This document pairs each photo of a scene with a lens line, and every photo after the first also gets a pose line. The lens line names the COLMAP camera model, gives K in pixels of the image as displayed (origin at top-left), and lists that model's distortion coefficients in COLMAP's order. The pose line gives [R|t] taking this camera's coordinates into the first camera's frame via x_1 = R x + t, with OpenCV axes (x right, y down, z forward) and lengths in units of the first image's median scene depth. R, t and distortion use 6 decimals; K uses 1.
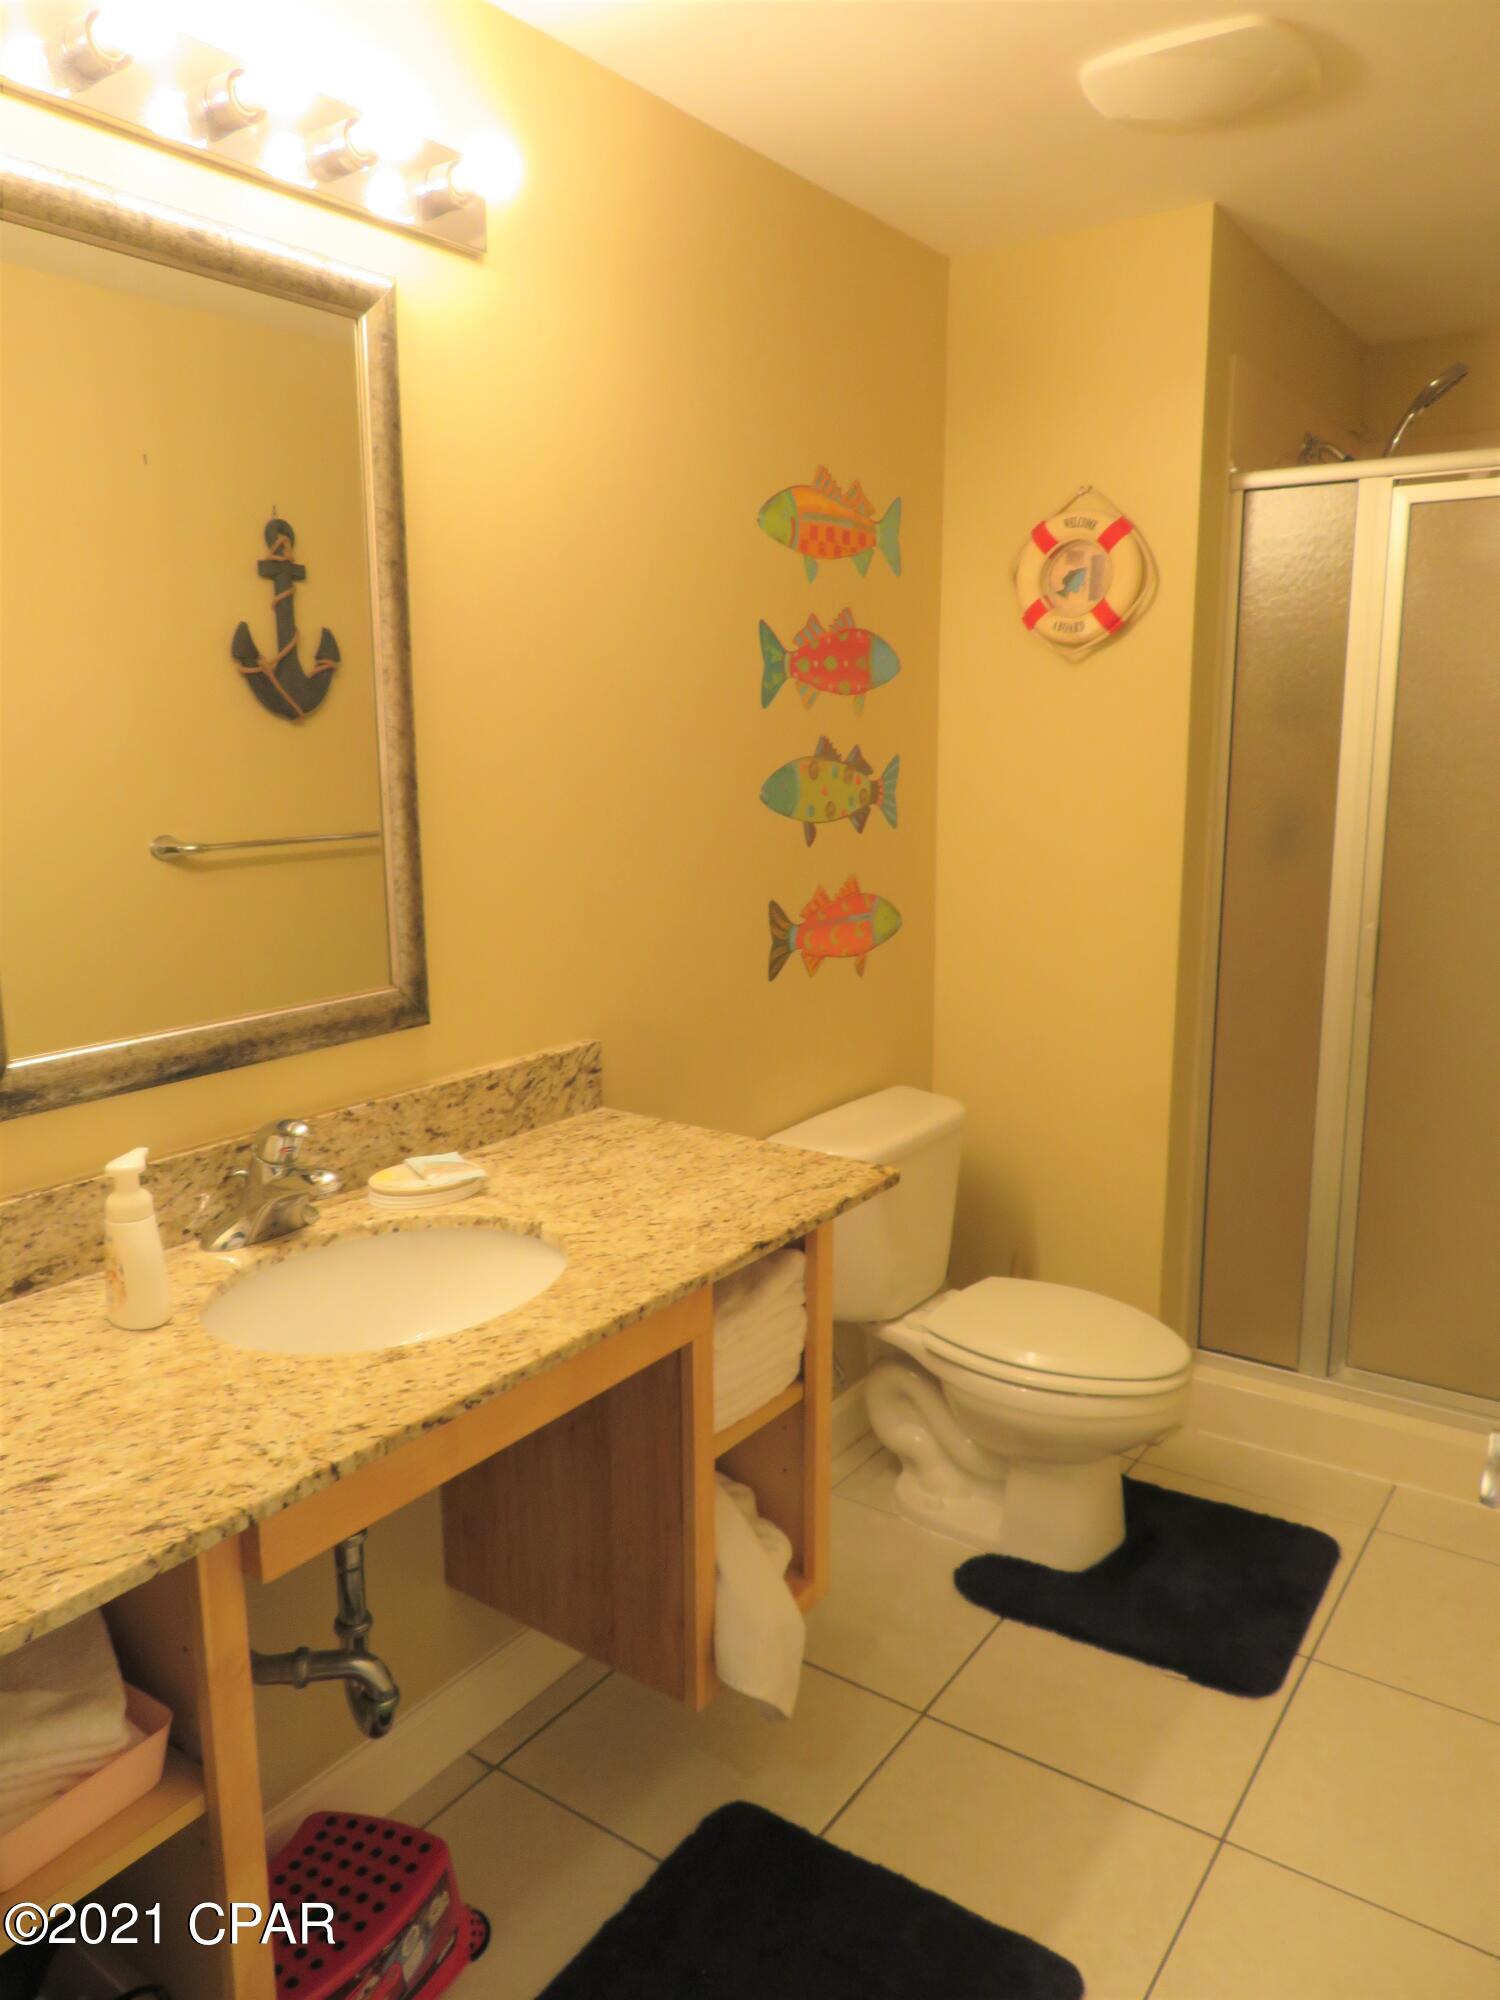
lens RADIAL K [[1424.1, 0, 757.1], [0, 1424.1, 995.4], [0, 0, 1]] dist [-0.004806, 0.010073]
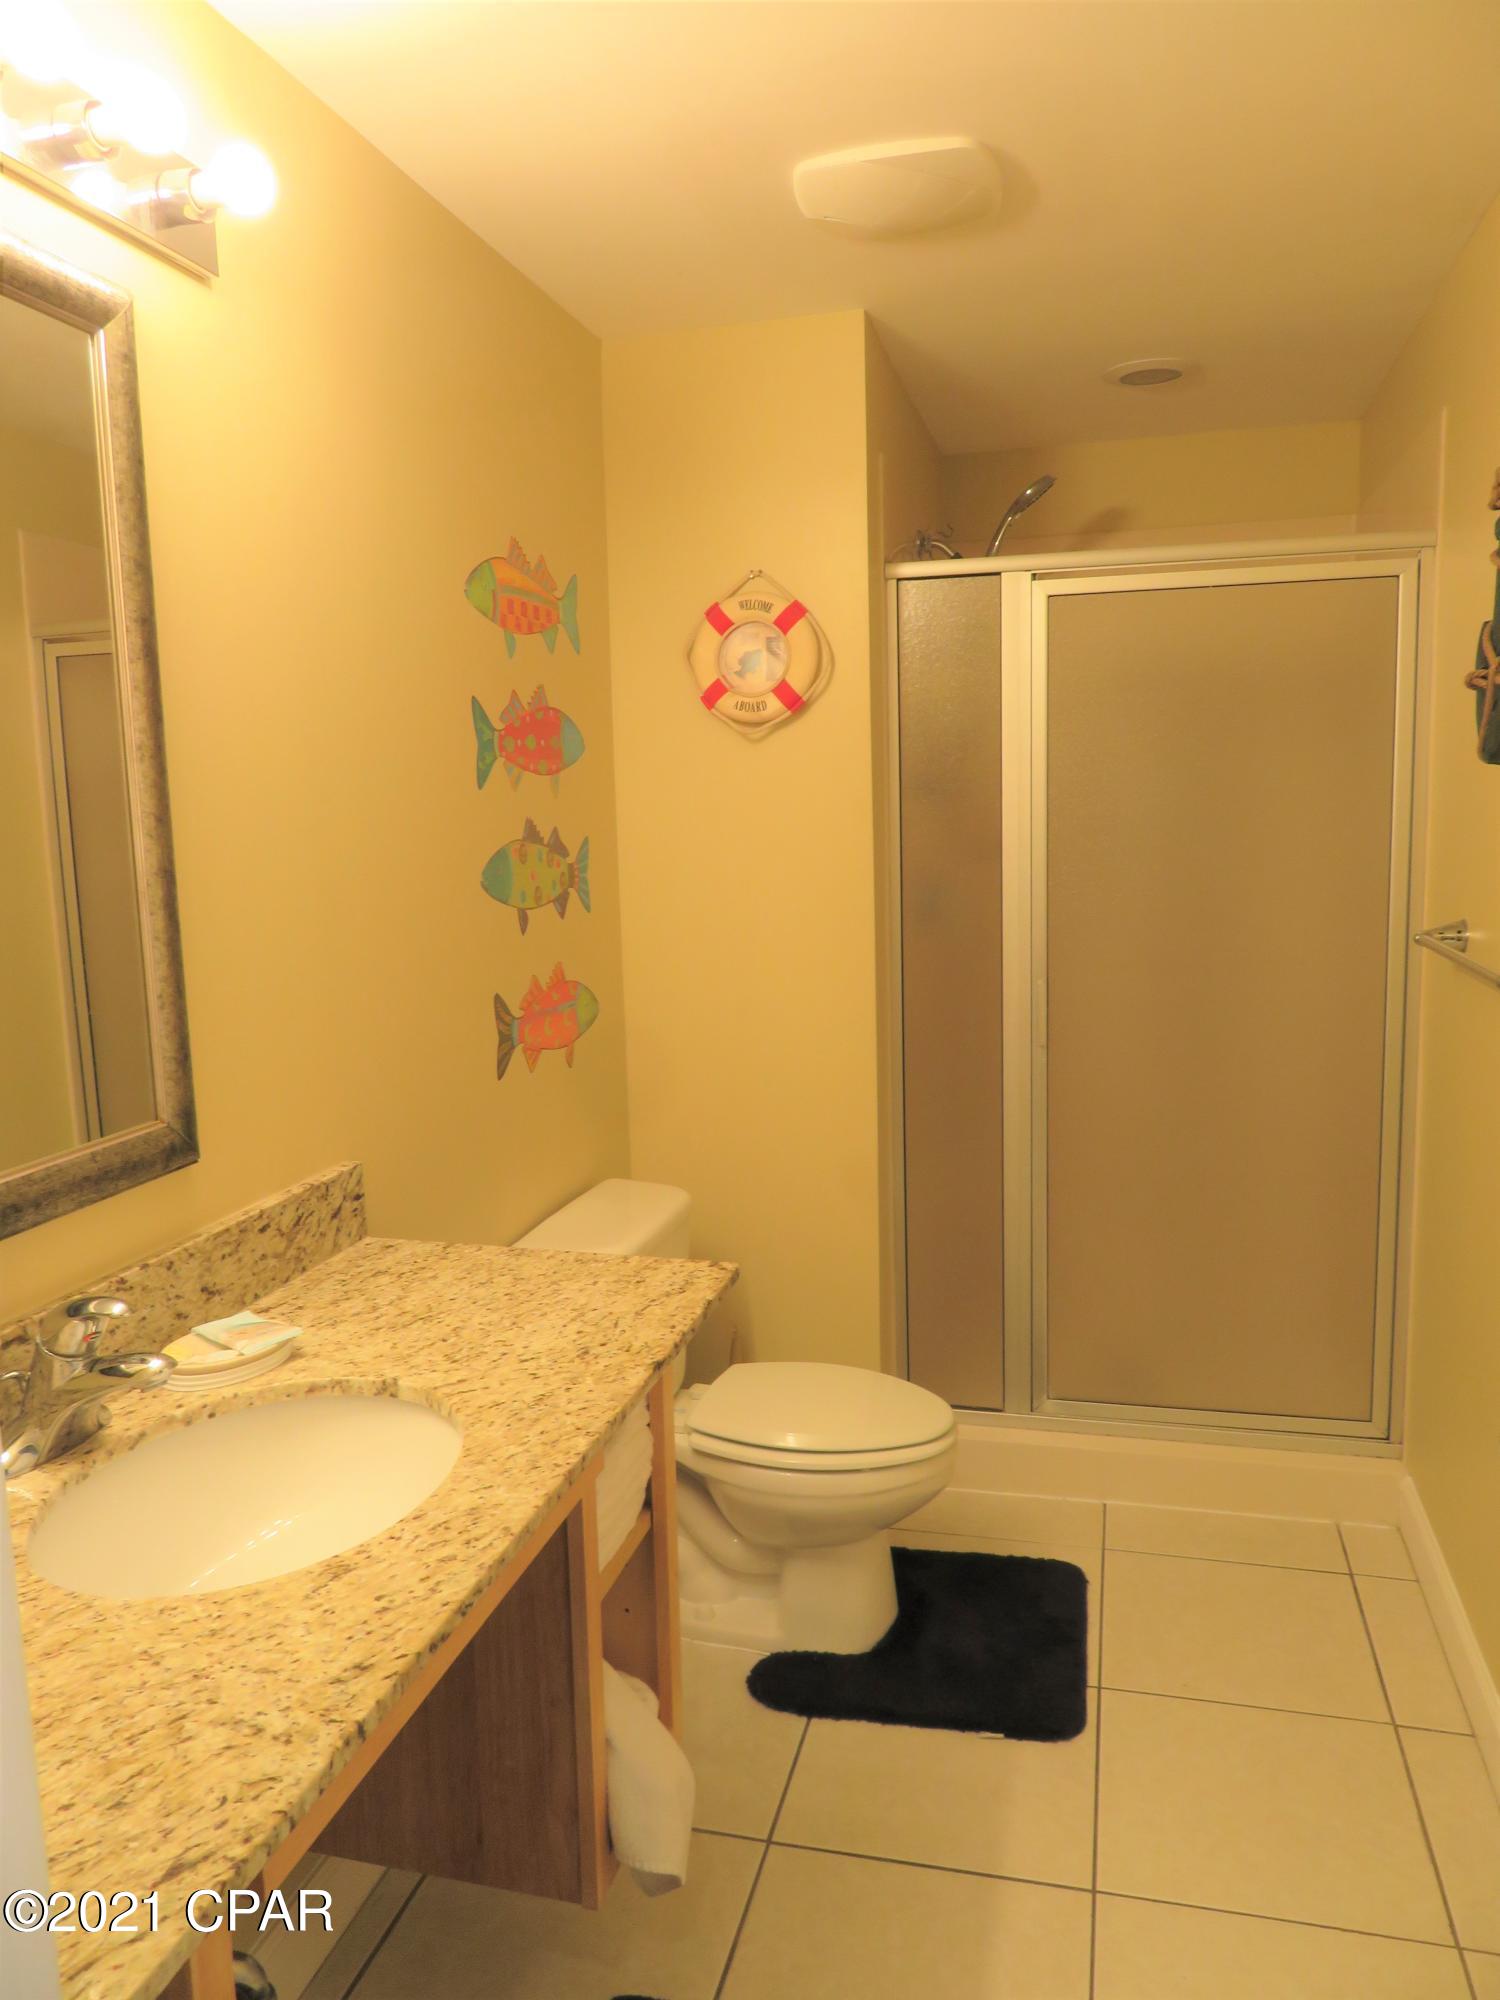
lens RADIAL K [[1424.1, 0, 754.3], [0, 1424.1, 999.7], [0, 0, 1]] dist [-0.004806, 0.010073]
pose [[0.938256, -0.066118, 0.339564, -0.191462], [0.085643, 0.995405, -0.042823, -0.010920], [-0.335172, 0.069260, 0.939608, 0.088197]]
